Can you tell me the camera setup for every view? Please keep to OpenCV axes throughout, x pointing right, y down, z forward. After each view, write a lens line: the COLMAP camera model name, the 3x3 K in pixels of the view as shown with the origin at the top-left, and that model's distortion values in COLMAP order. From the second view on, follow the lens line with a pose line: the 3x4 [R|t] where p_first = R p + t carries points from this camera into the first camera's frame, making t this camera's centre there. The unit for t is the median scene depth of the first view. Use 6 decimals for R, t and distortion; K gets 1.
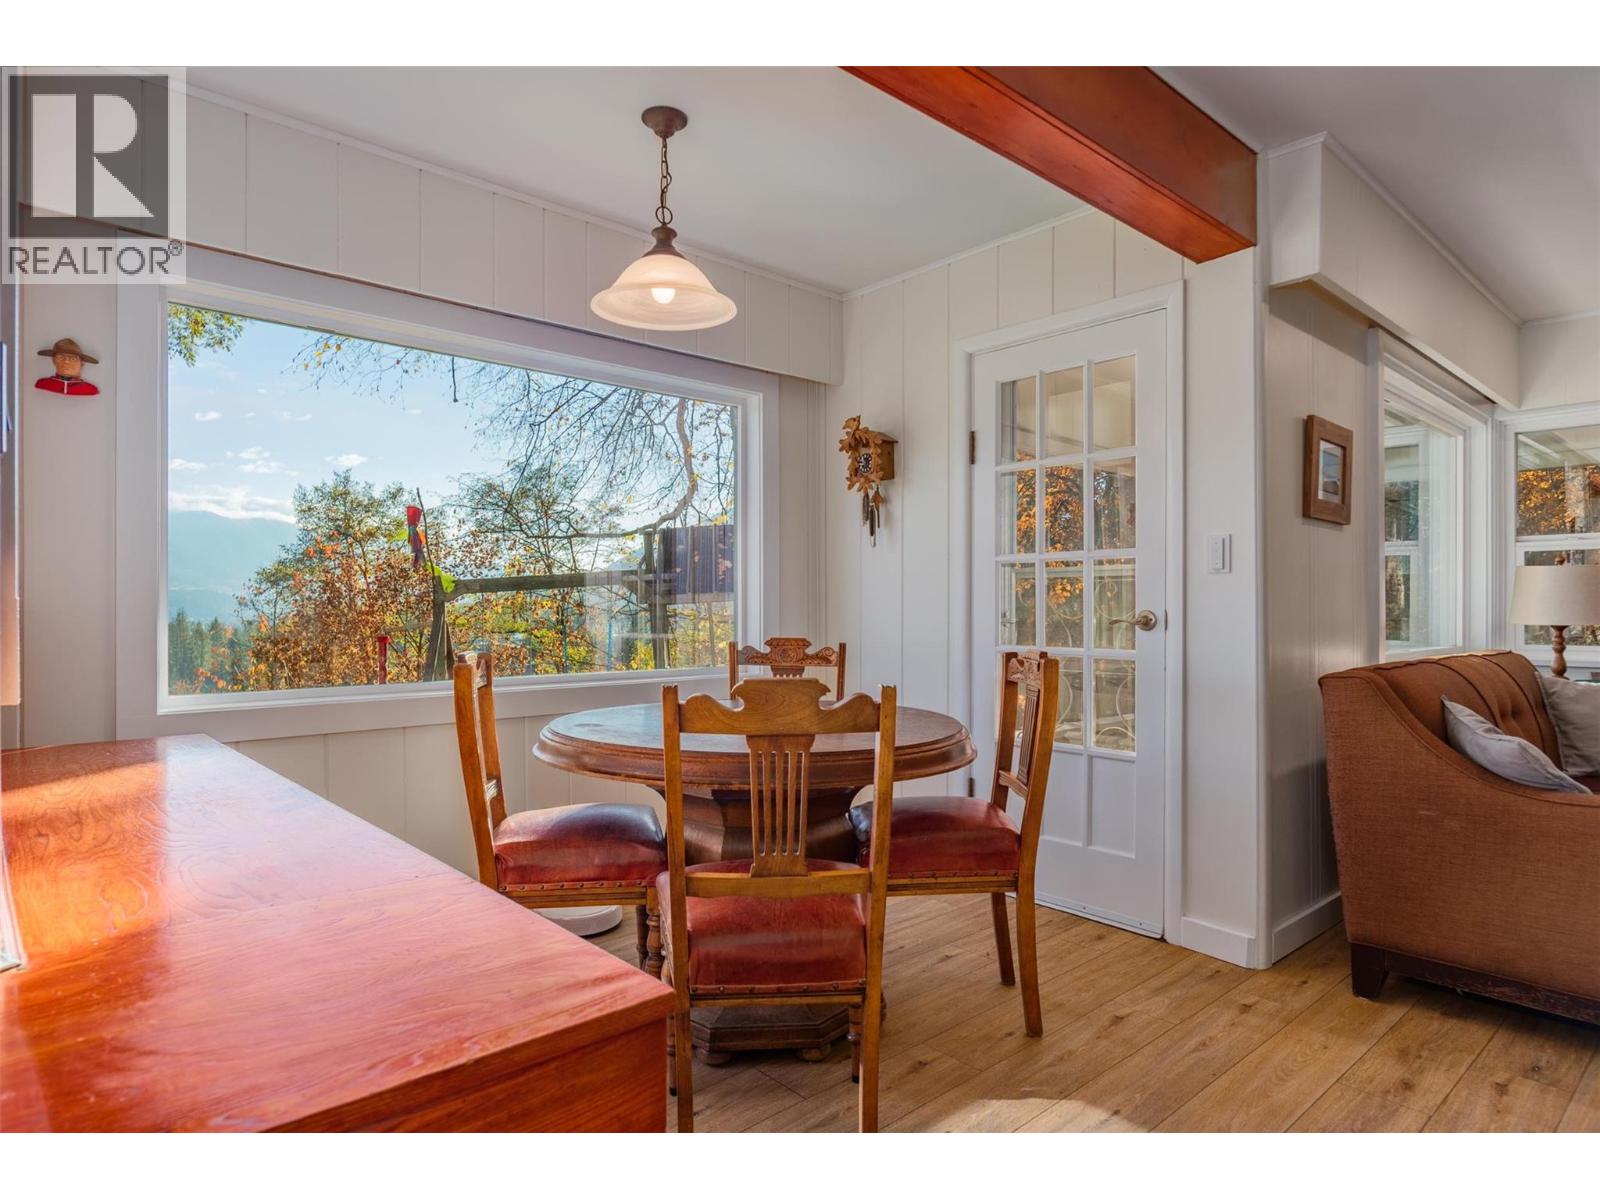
lens RADIAL K [[912.0, 0, 788.6], [0, 912.0, 607.5], [0, 0, 1]] dist [-0.003540, -0.000582]
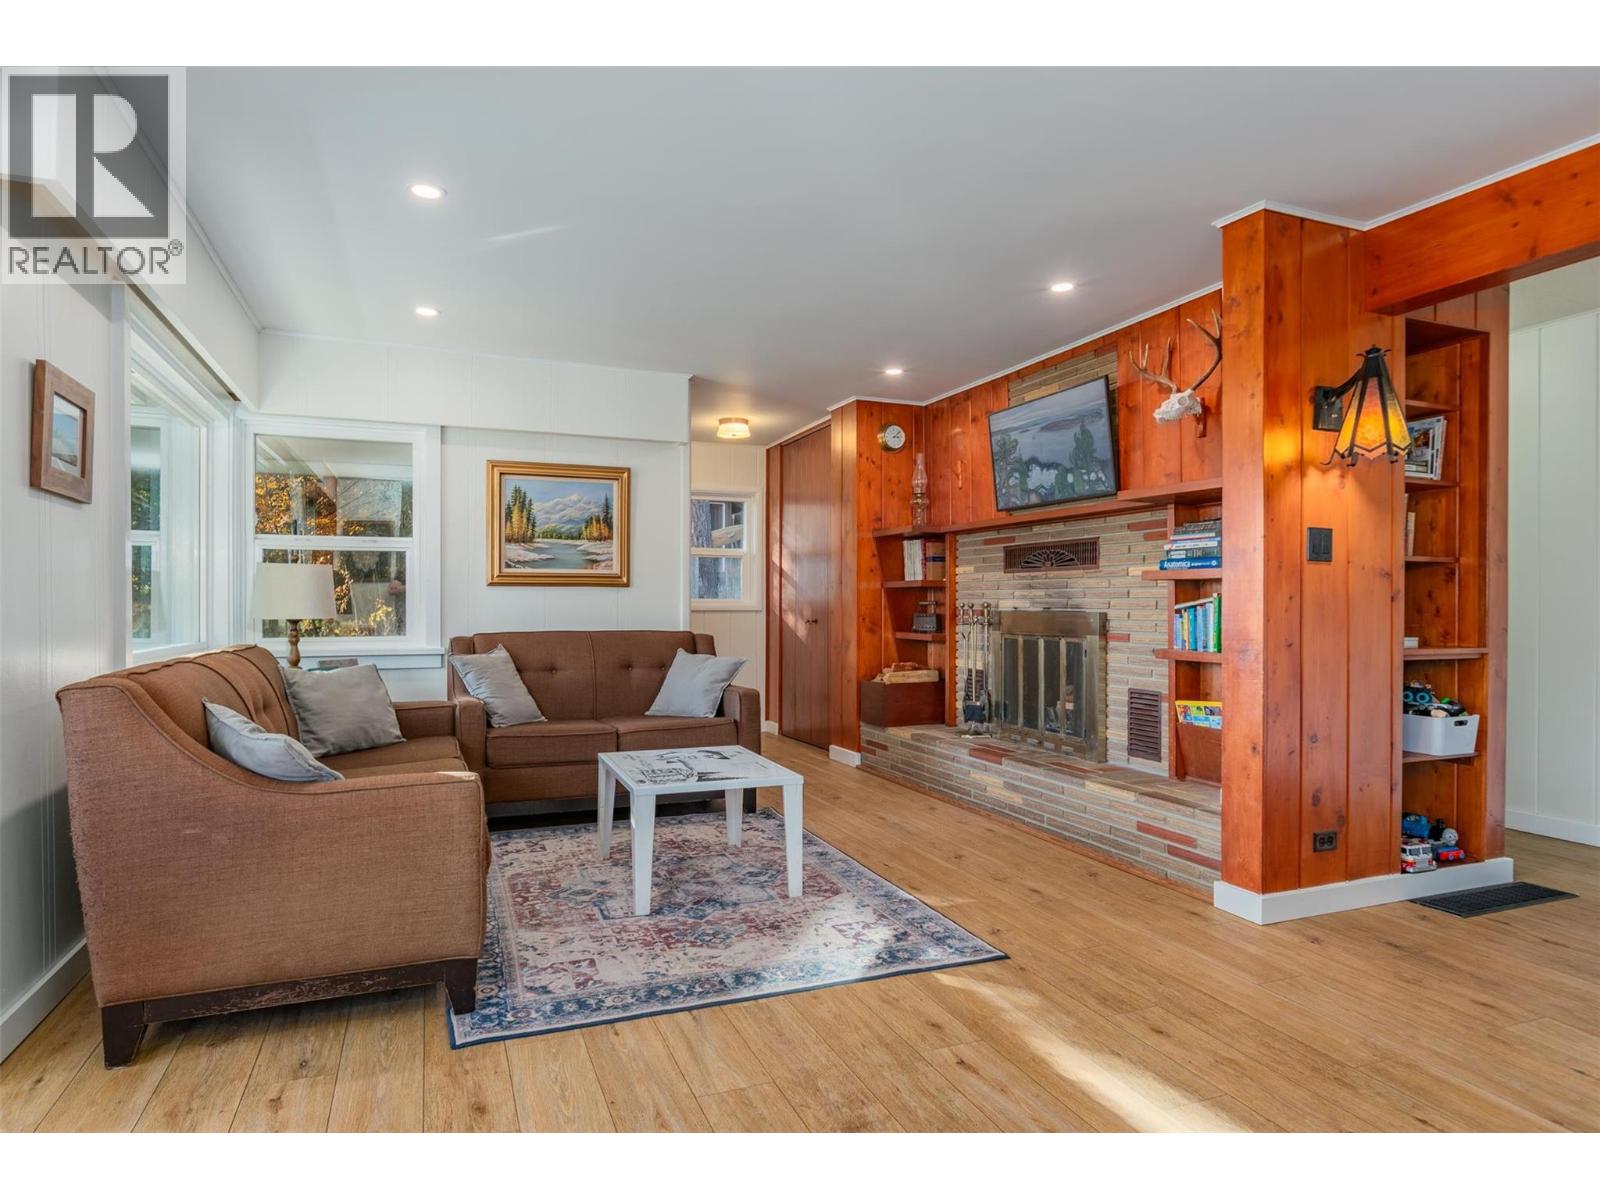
lens RADIAL K [[912.0, 0, 793.4], [0, 912.0, 607.7], [0, 0, 1]] dist [-0.003540, -0.000582]
pose [[0.337346, -0.004439, 0.941370, 0.044311], [-0.001461, 0.999985, 0.005239, -0.000301], [-0.941380, -0.003142, 0.337334, 0.108404]]
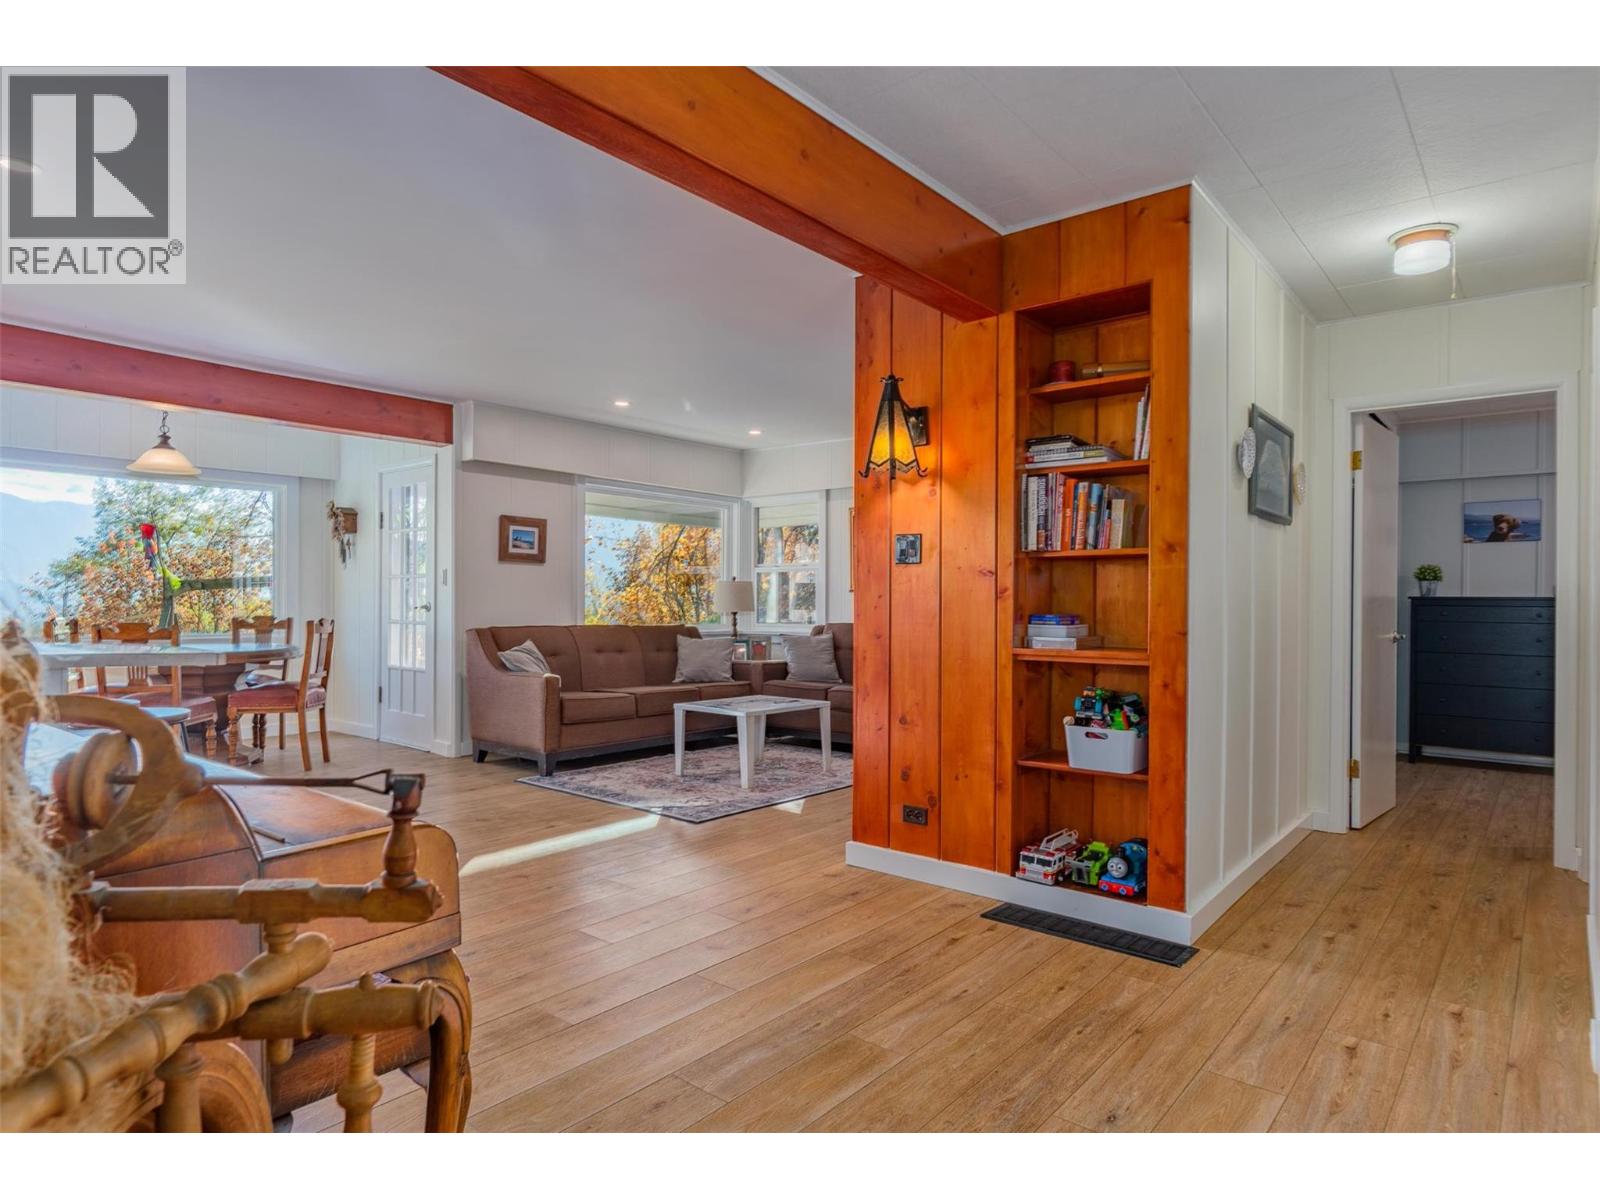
lens RADIAL K [[912.0, 0, 798.1], [0, 912.0, 607.3], [0, 0, 1]] dist [-0.003540, -0.000582]
pose [[0.988671, 0.004298, 0.150040, 0.910188], [-0.004731, 0.999986, 0.002529, 0.004920], [-0.150027, -0.003210, 0.988677, -1.243845]]
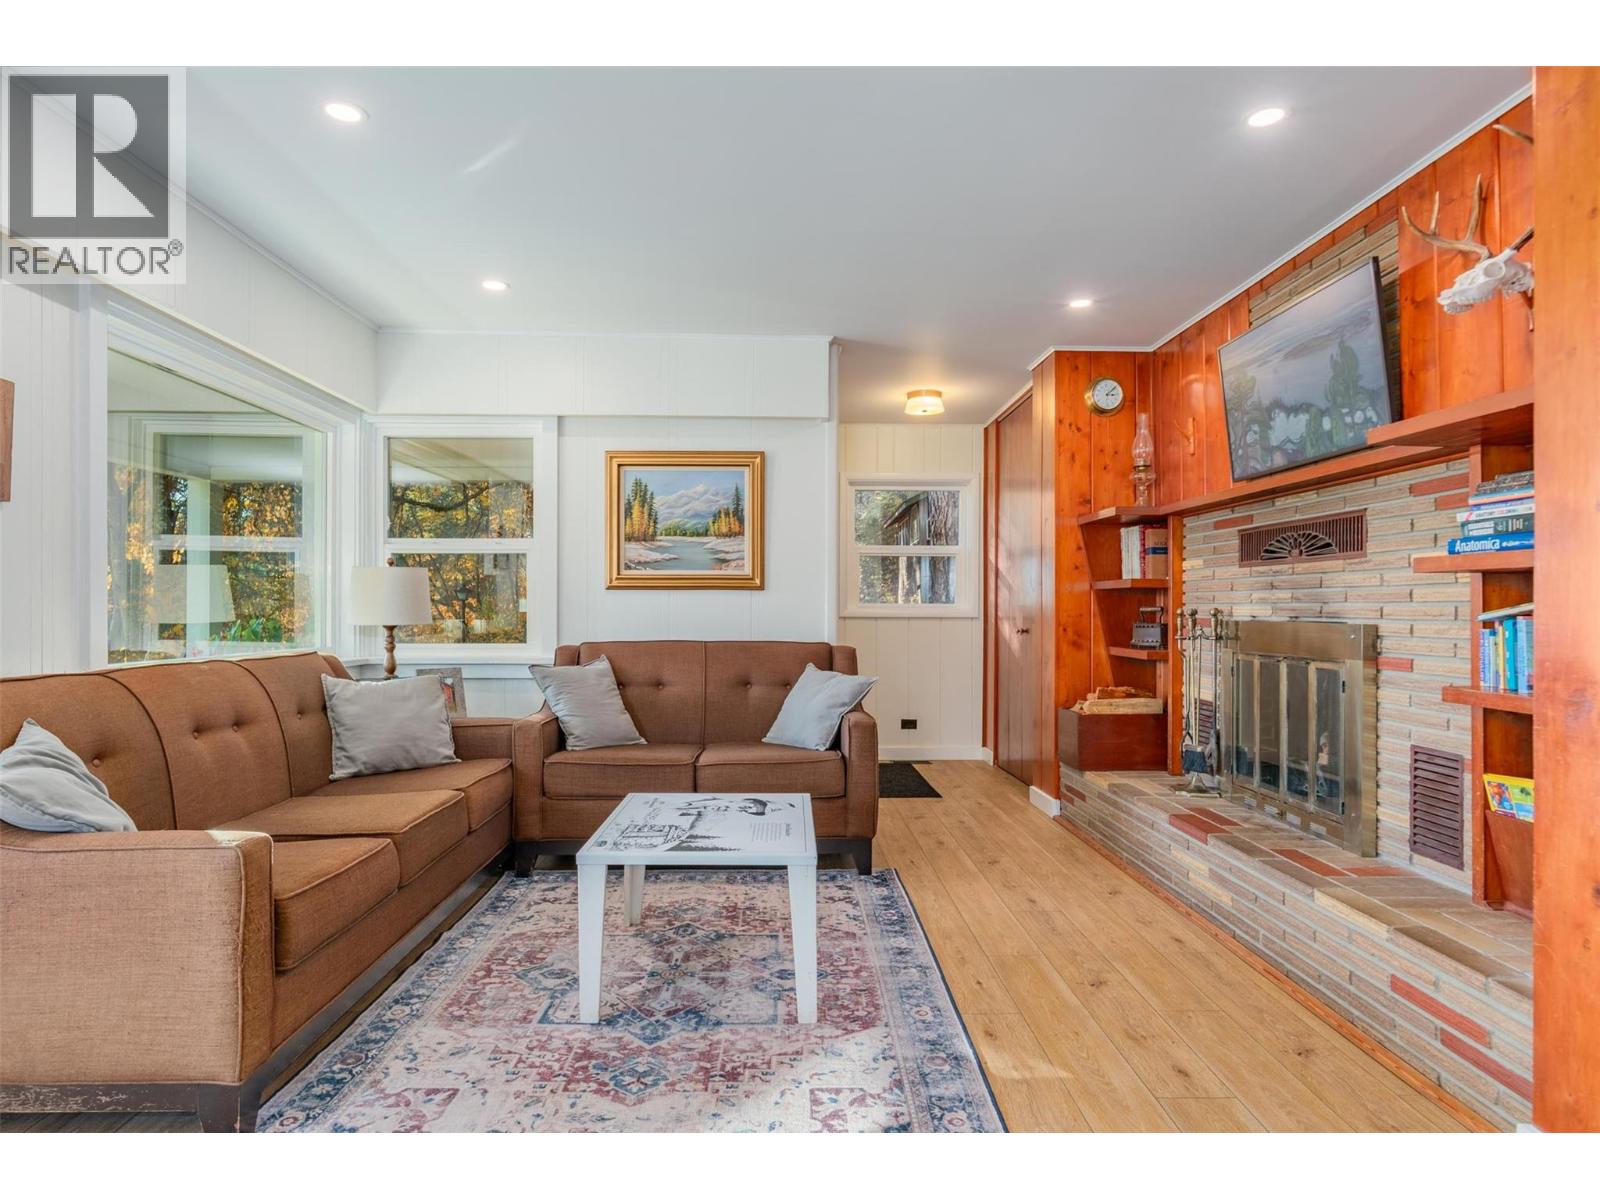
lens RADIAL K [[912.0, 0, 792.9], [0, 912.0, 608.0], [0, 0, 1]] dist [-0.003540, -0.000582]
pose [[0.648412, 0.001006, 0.761289, 0.472571], [-0.002406, 0.999997, 0.000728, -0.002052], [-0.761286, -0.002304, 0.648412, -0.019394]]
